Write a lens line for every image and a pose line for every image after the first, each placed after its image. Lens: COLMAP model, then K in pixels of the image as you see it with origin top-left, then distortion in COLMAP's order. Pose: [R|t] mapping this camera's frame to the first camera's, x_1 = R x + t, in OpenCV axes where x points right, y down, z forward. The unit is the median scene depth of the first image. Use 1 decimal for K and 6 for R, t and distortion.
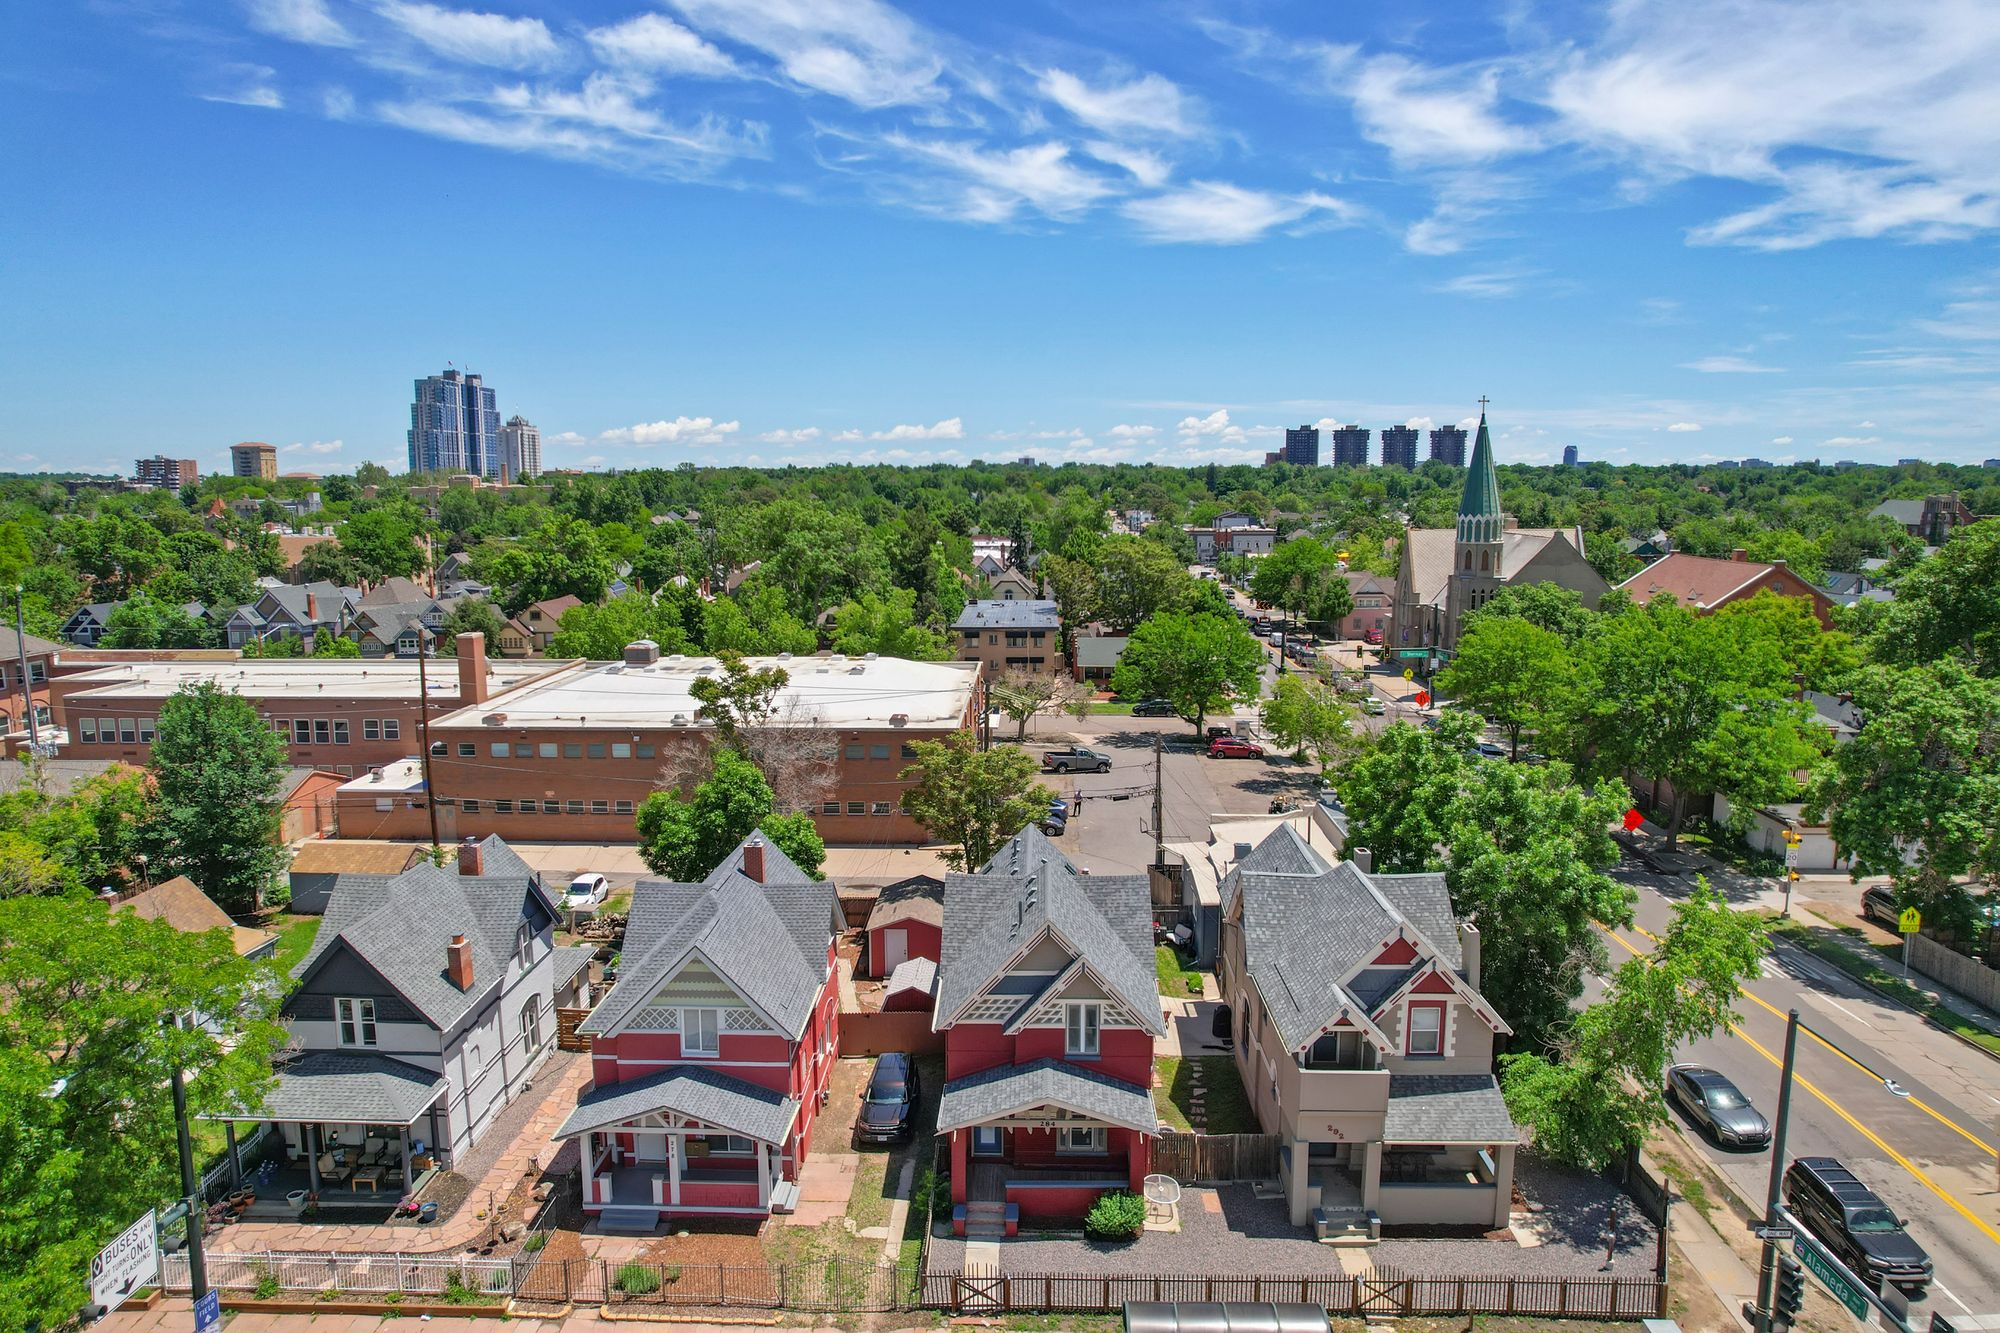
lens RADIAL K [[1299.1, 0, 989.2], [0, 1299.1, 635.2], [0, 0, 1]] dist [-0.077960, 0.075365]
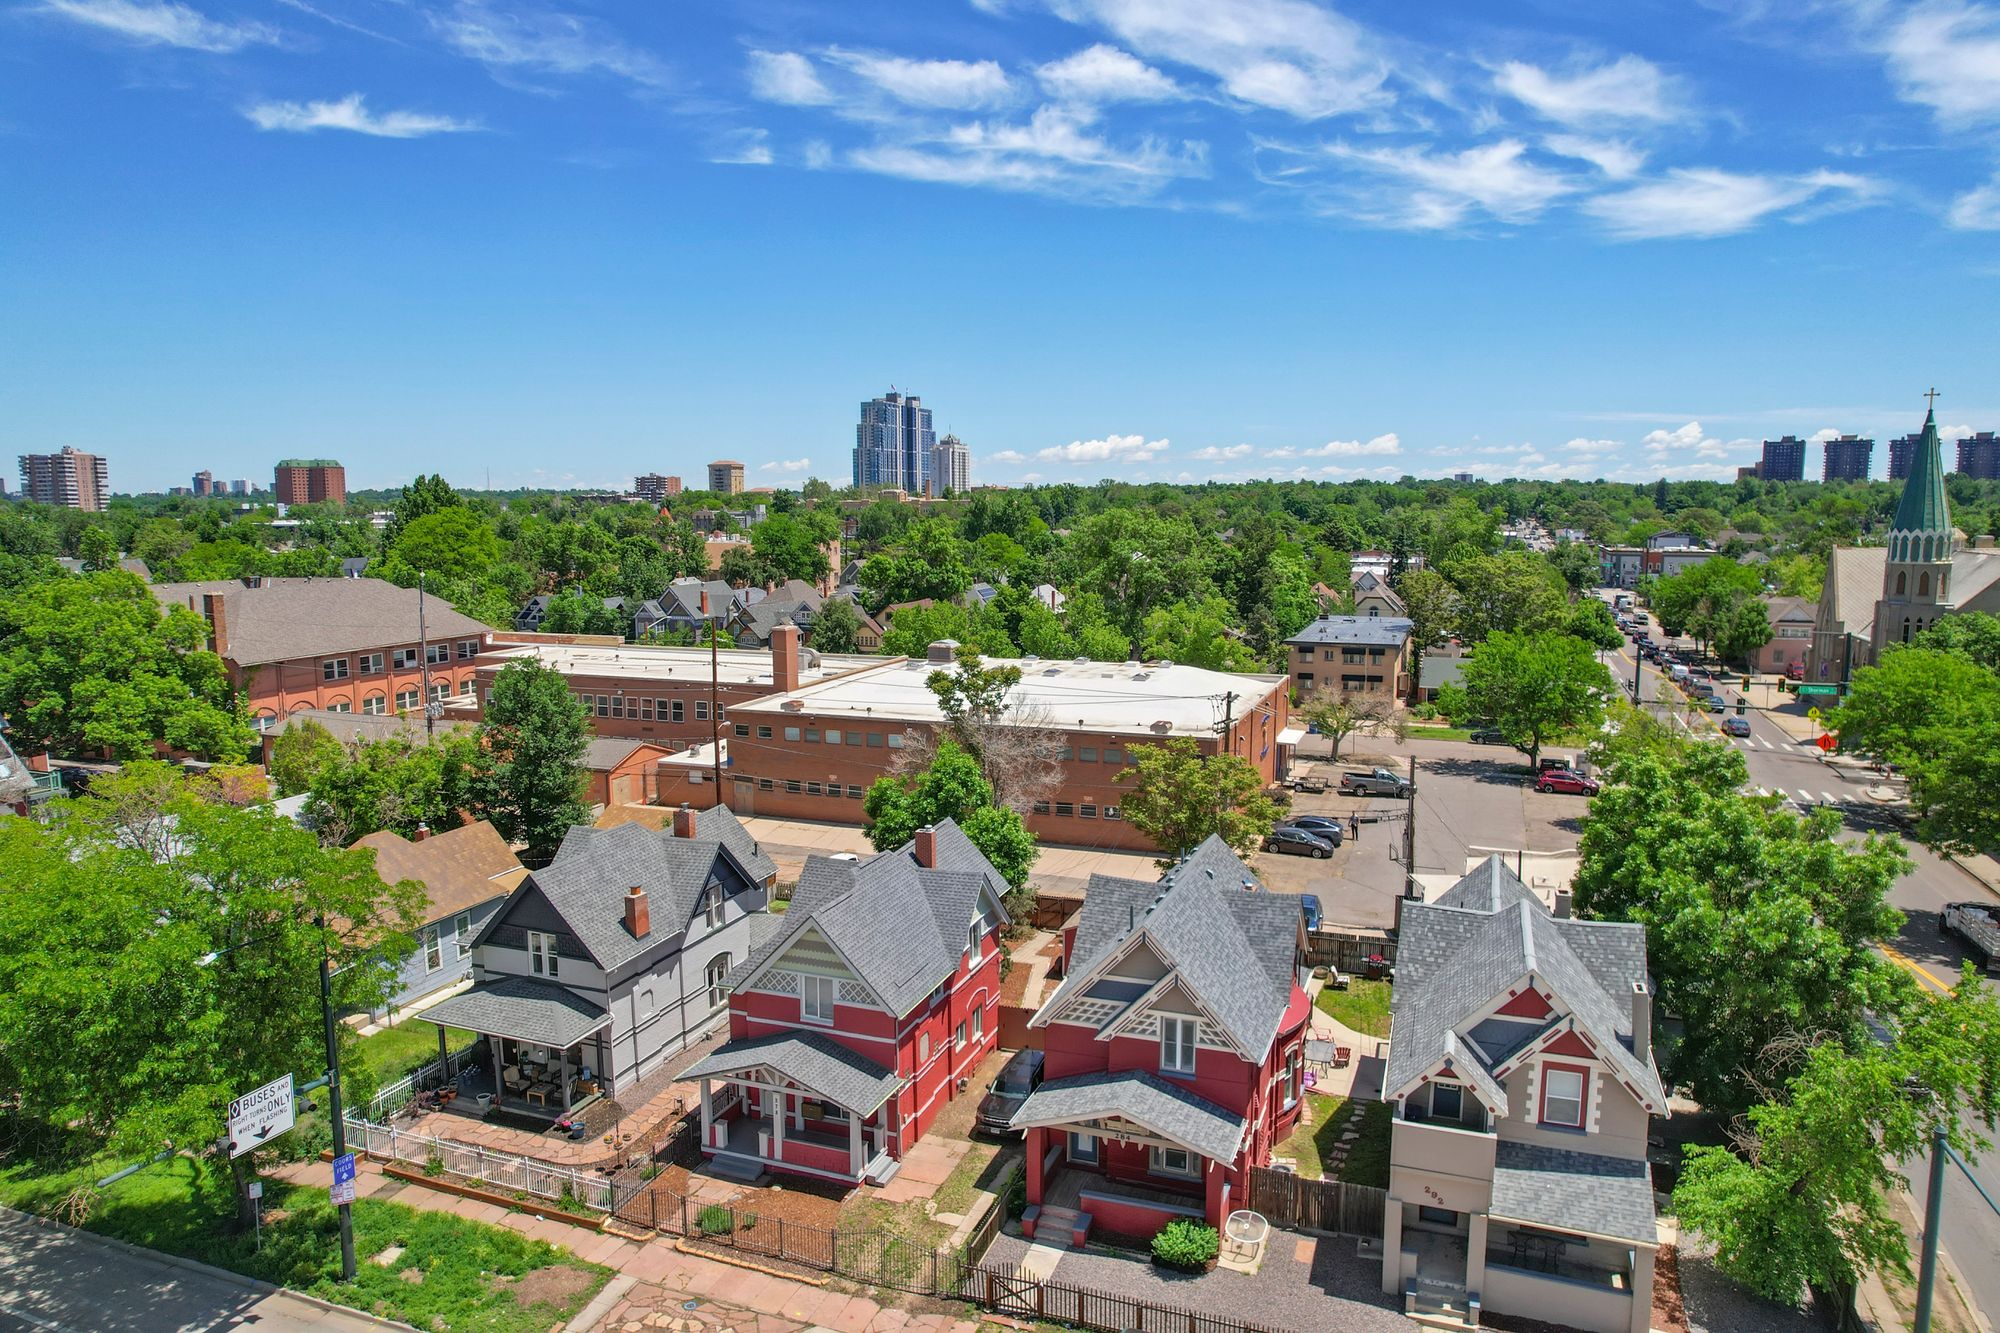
lens RADIAL K [[1299.1, 0, 989.2], [0, 1299.1, 635.2], [0, 0, 1]] dist [-0.077960, 0.075365]
pose [[0.946634, 0.034180, -0.320492, 0.153103], [-0.038419, 0.999238, -0.006910, 0.009909], [0.320011, 0.018854, 0.947226, 0.031906]]
